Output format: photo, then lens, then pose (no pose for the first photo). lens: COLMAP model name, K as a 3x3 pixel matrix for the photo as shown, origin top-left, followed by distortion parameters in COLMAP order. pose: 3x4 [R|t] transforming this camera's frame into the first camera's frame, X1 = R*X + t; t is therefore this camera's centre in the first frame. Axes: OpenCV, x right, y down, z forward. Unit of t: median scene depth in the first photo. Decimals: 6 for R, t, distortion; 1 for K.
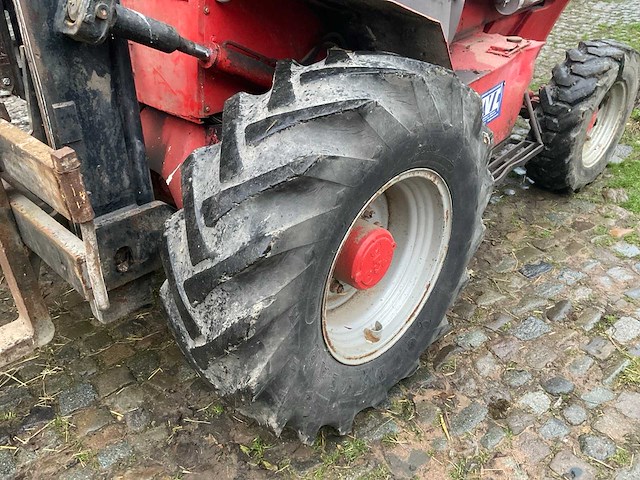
lens RADIAL K [[526.4, 0, 318.3], [0, 526.4, 237.3], [0, 0, 1]] dist [0.092270, -0.176549]
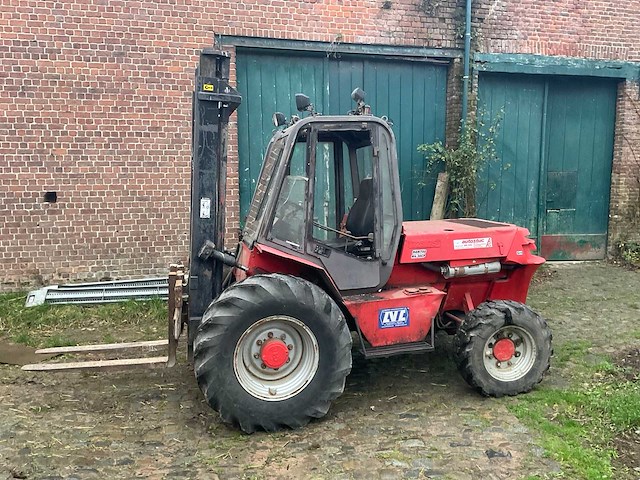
lens RADIAL K [[526.4, 0, 318.3], [0, 526.4, 237.3], [0, 0, 1]] dist [0.092270, -0.176549]
pose [[0.845042, 0.079112, -0.528814, 1.397132], [-0.305598, 0.883006, -0.356245, 0.342316], [0.438763, 0.462647, 0.770354, -0.950544]]
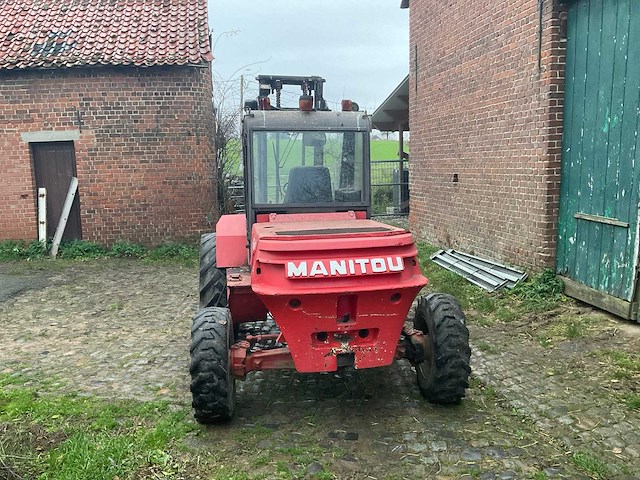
lens RADIAL K [[528.4, 0, 320.0], [0, 528.4, 240.0], [0, 0, 1]] dist [-0.006932, -0.010578]
pose [[-0.599232, 0.142747, -0.787746, 2.239907], [-0.417202, 0.784122, 0.459452, -1.990054], [0.683274, 0.603967, -0.410316, 2.578748]]
